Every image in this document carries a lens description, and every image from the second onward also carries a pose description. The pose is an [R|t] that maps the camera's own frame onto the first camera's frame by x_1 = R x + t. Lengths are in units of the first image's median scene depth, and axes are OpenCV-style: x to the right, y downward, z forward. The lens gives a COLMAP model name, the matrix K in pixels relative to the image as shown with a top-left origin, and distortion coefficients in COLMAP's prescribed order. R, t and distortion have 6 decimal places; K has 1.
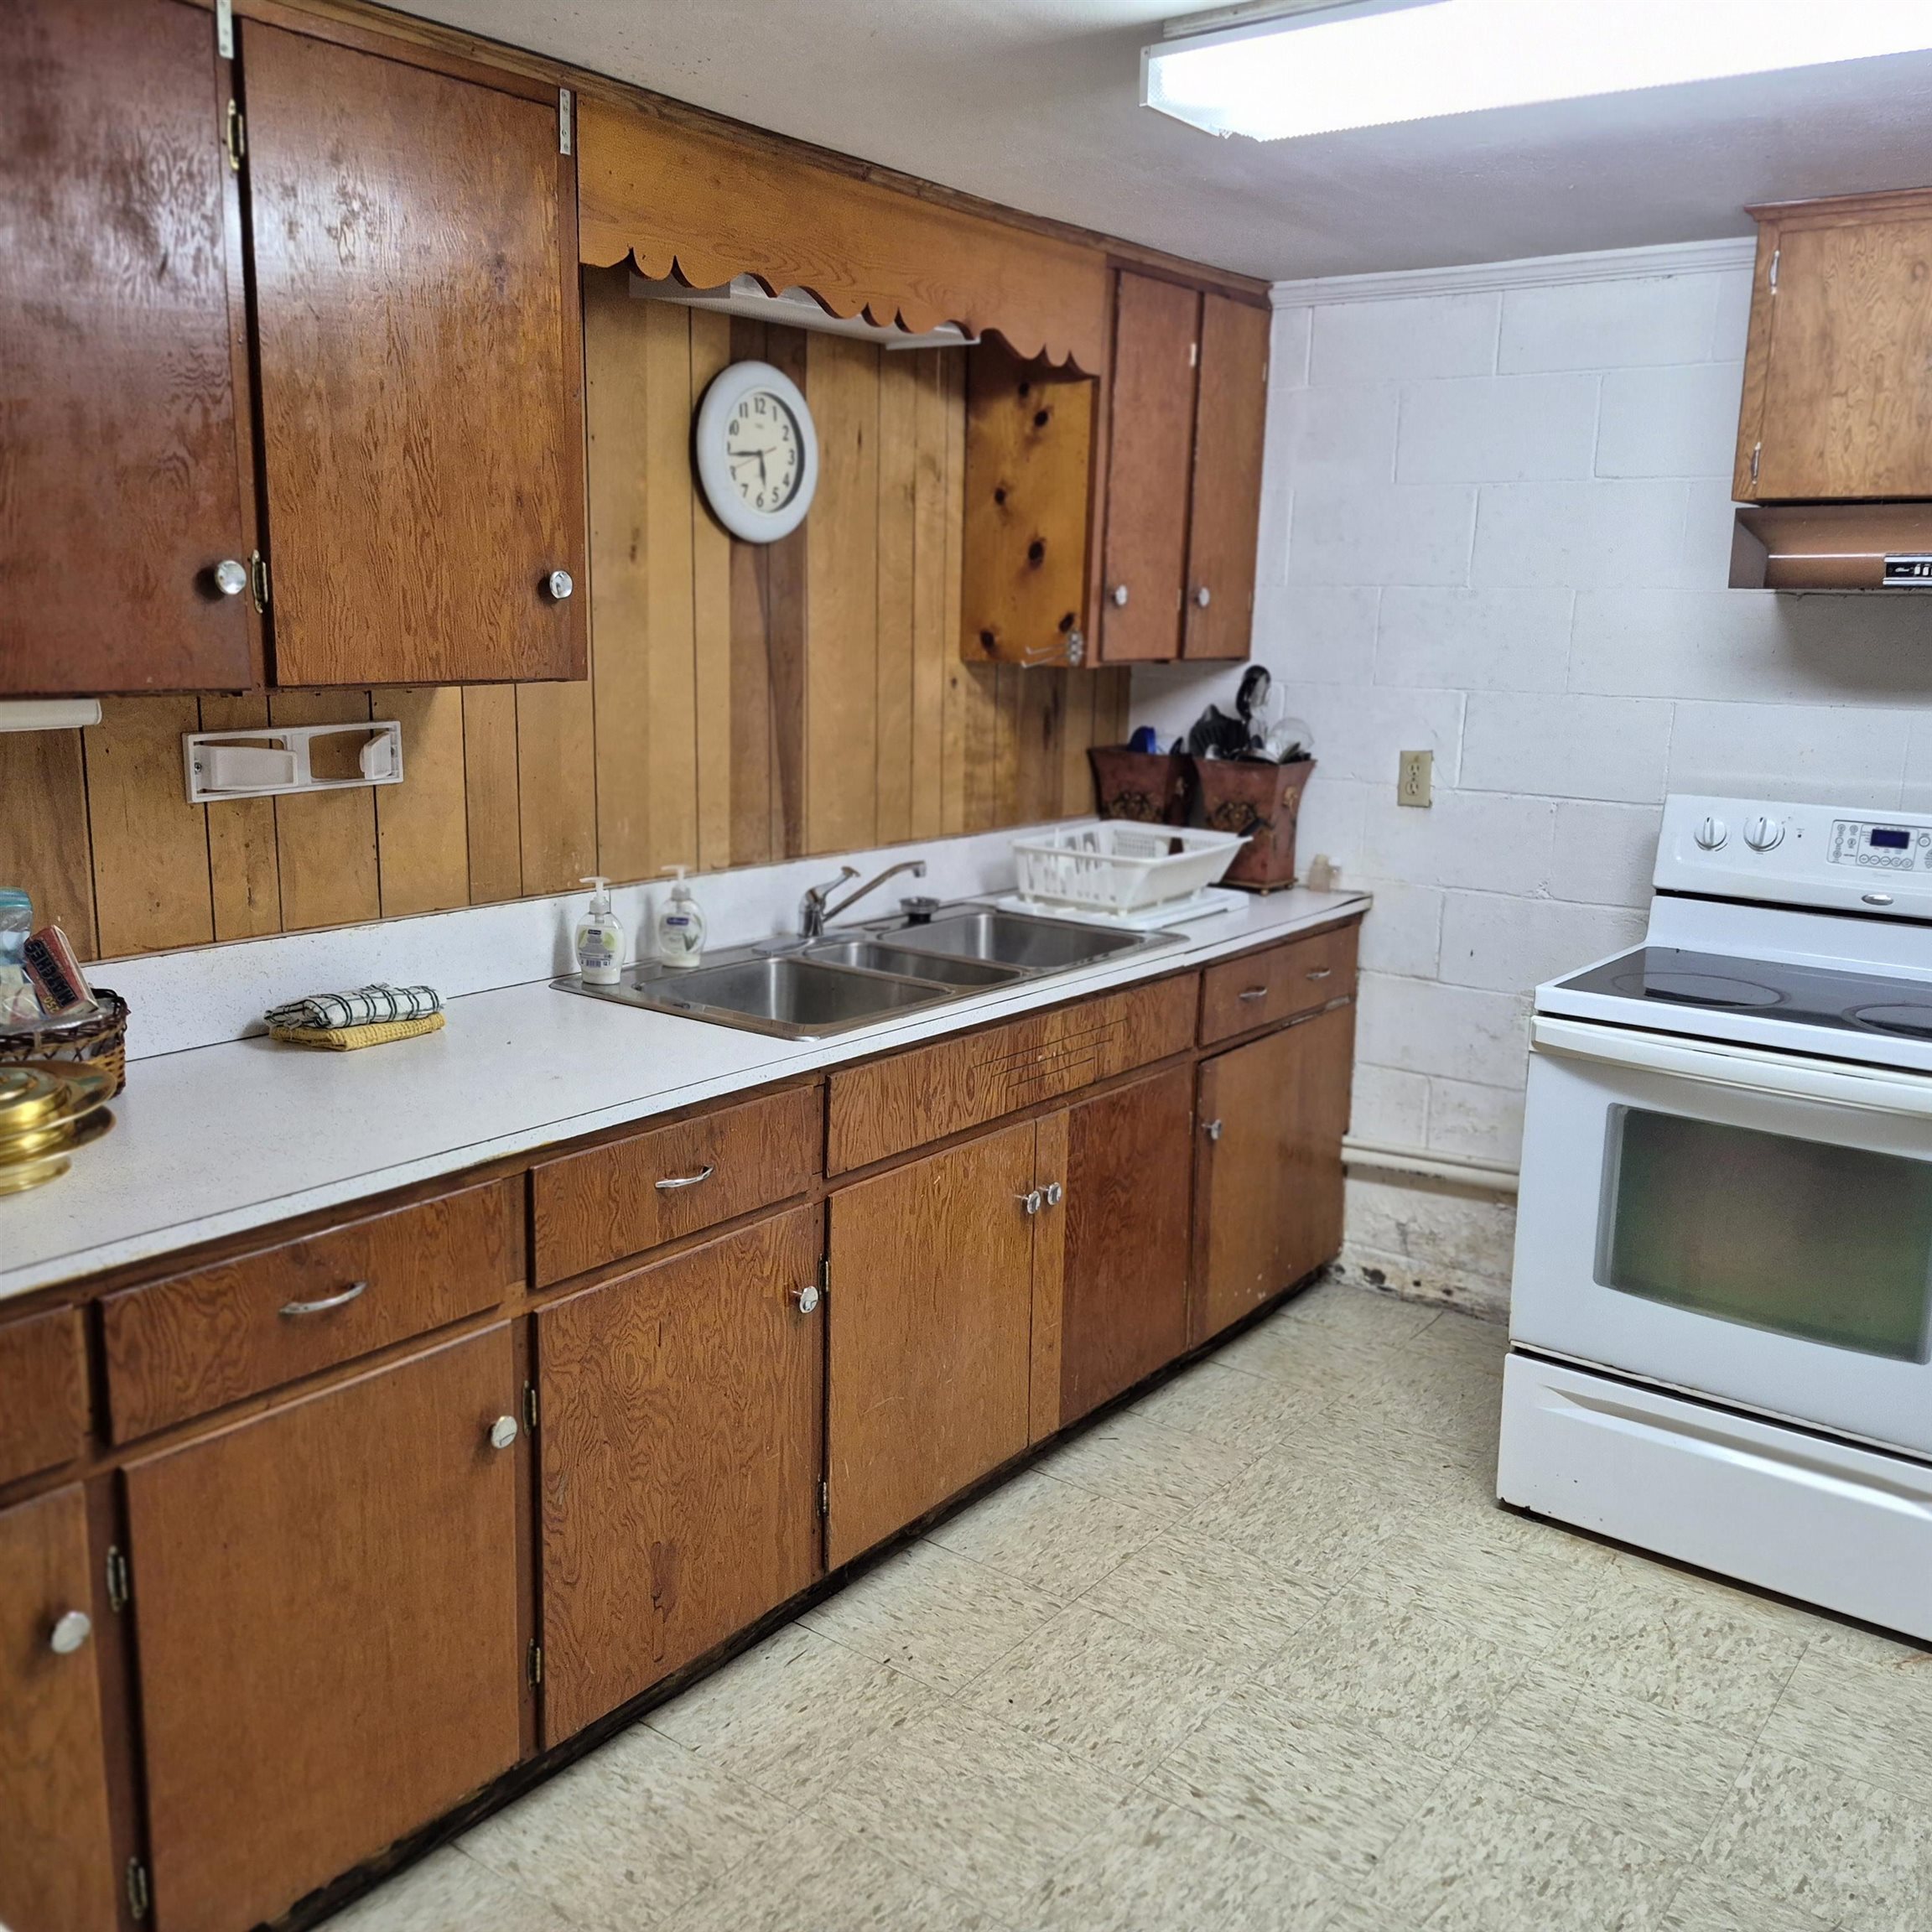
lens RADIAL K [[1778.3, 0, 973.7], [0, 1778.3, 963.4], [0, 0, 1]] dist [0.129420, -0.203126]
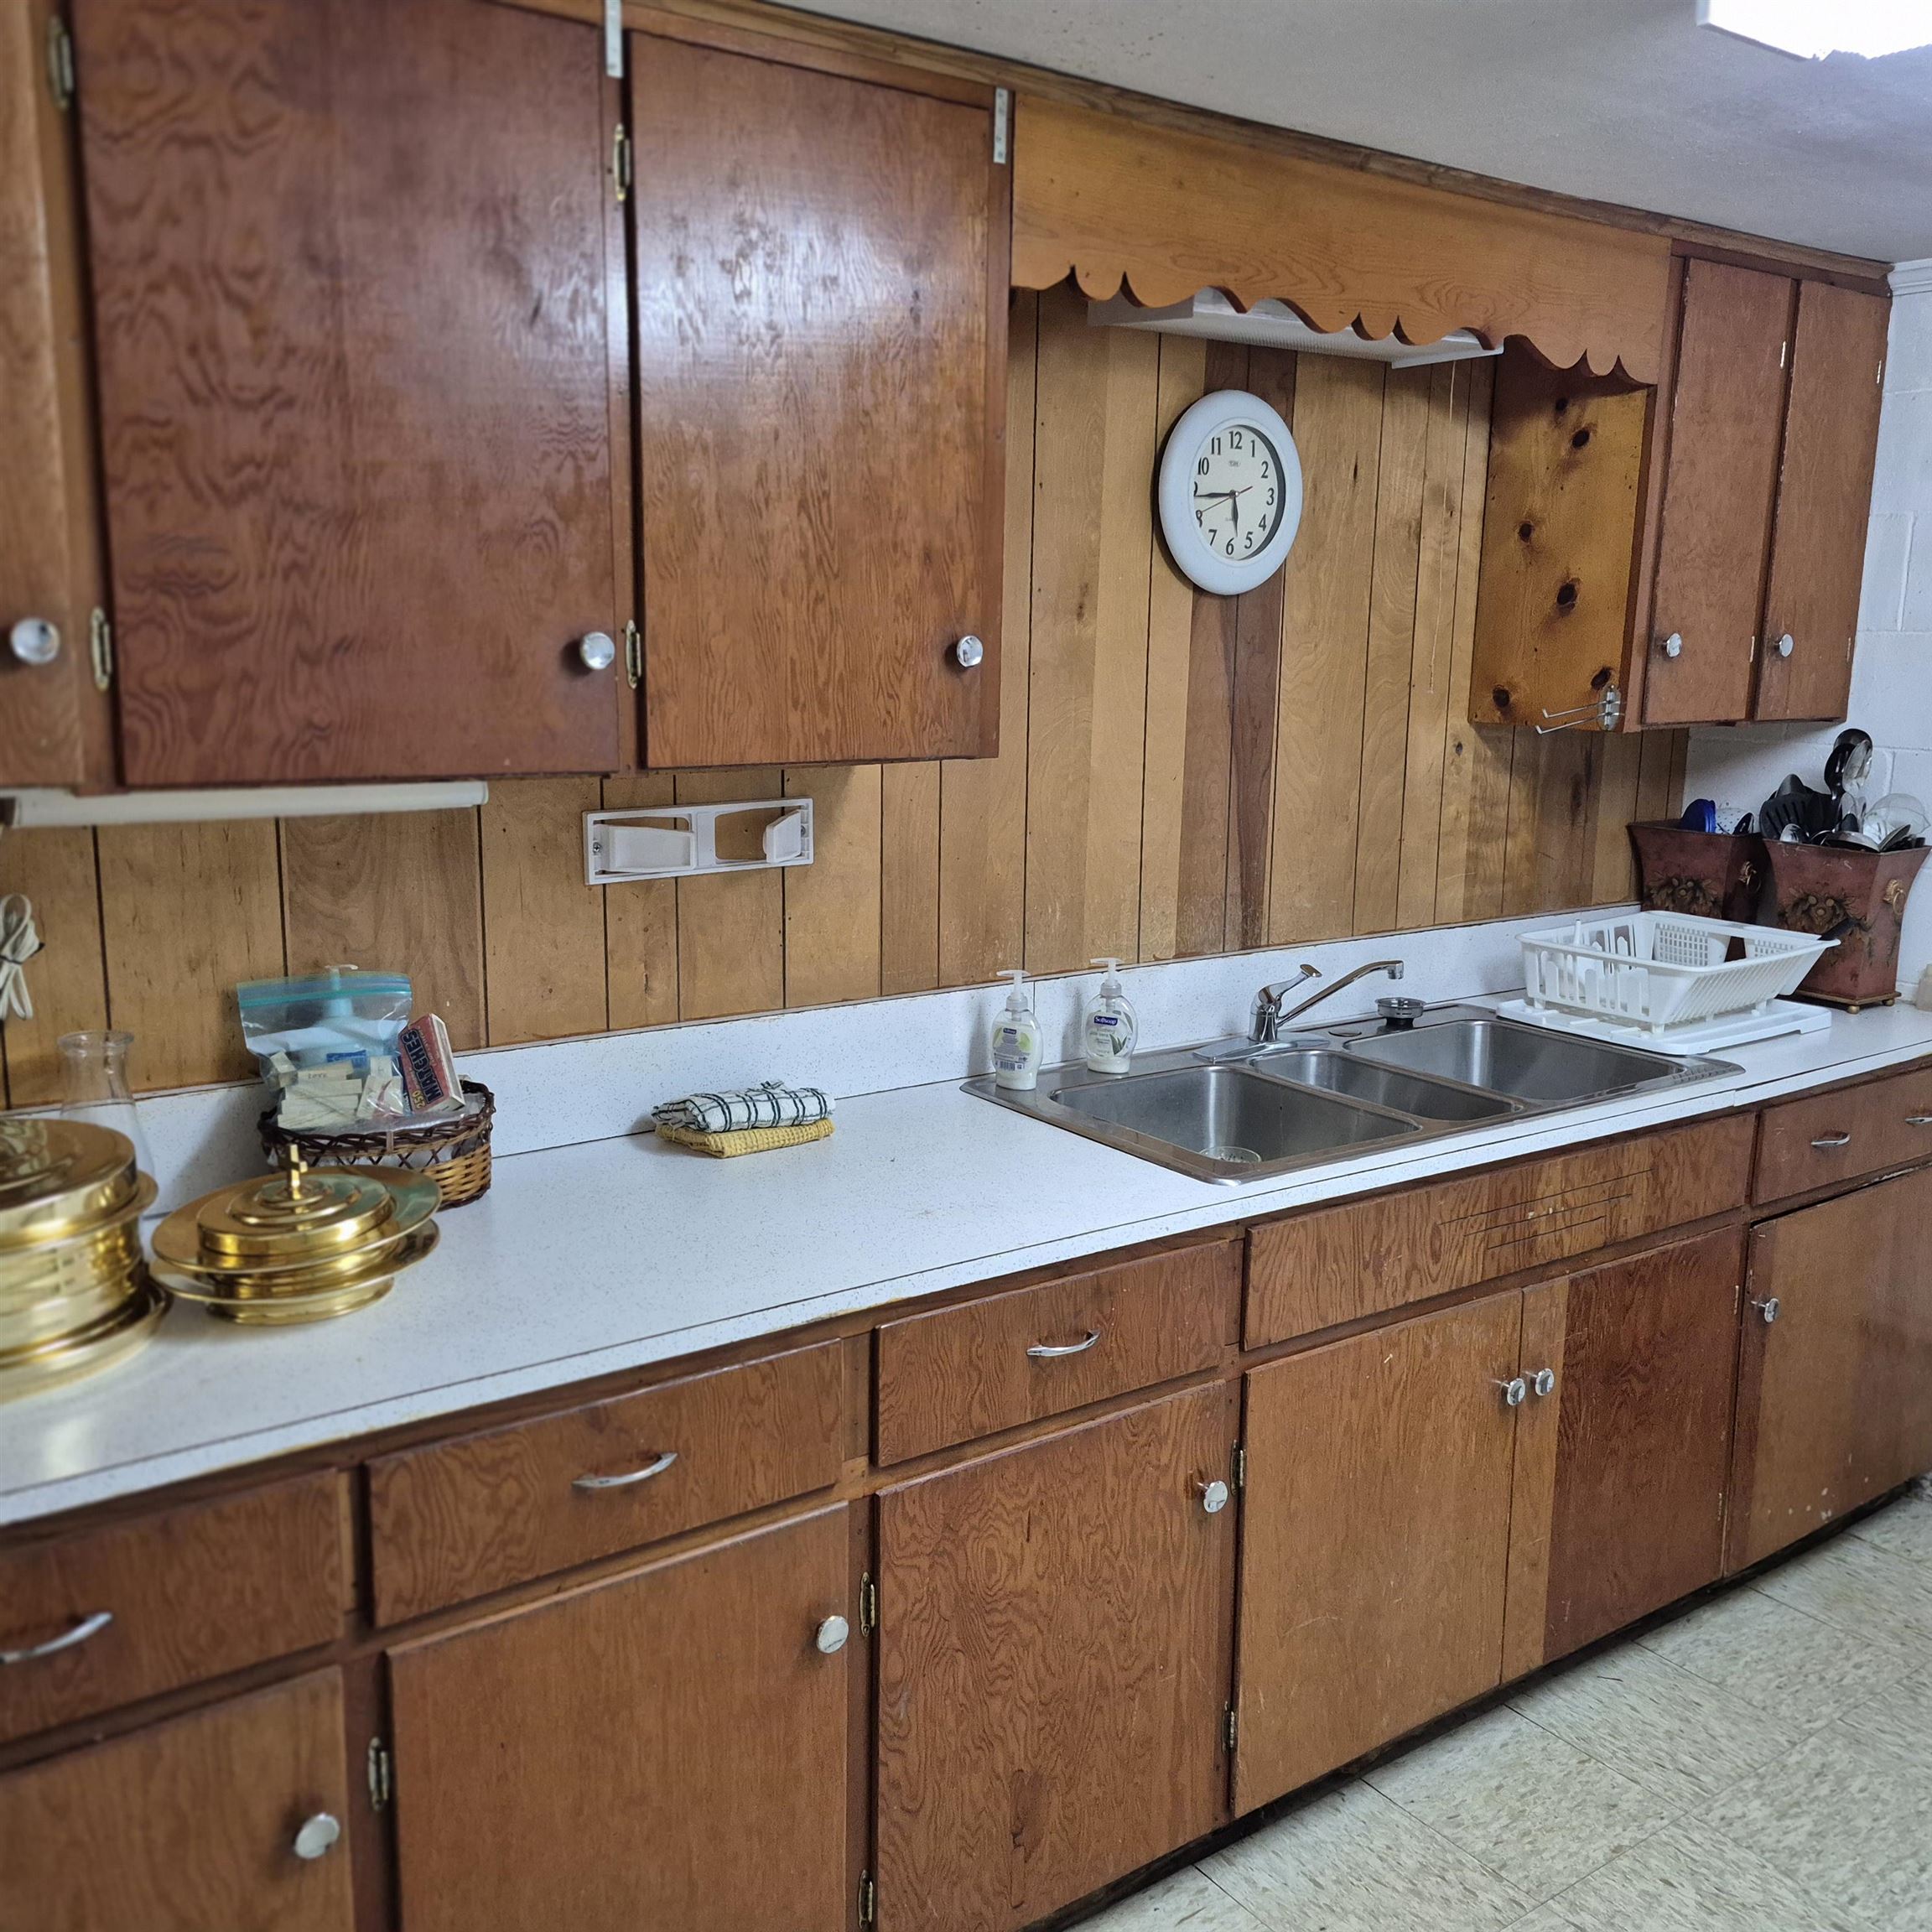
lens RADIAL K [[1778.3, 0, 973.7], [0, 1778.3, 963.4], [0, 0, 1]] dist [0.129420, -0.203126]
pose [[0.955137, 0.044687, -0.292772, 0.033733], [-0.051465, 0.998555, -0.015485, -0.040637], [0.291657, 0.029858, 0.956057, 0.153949]]
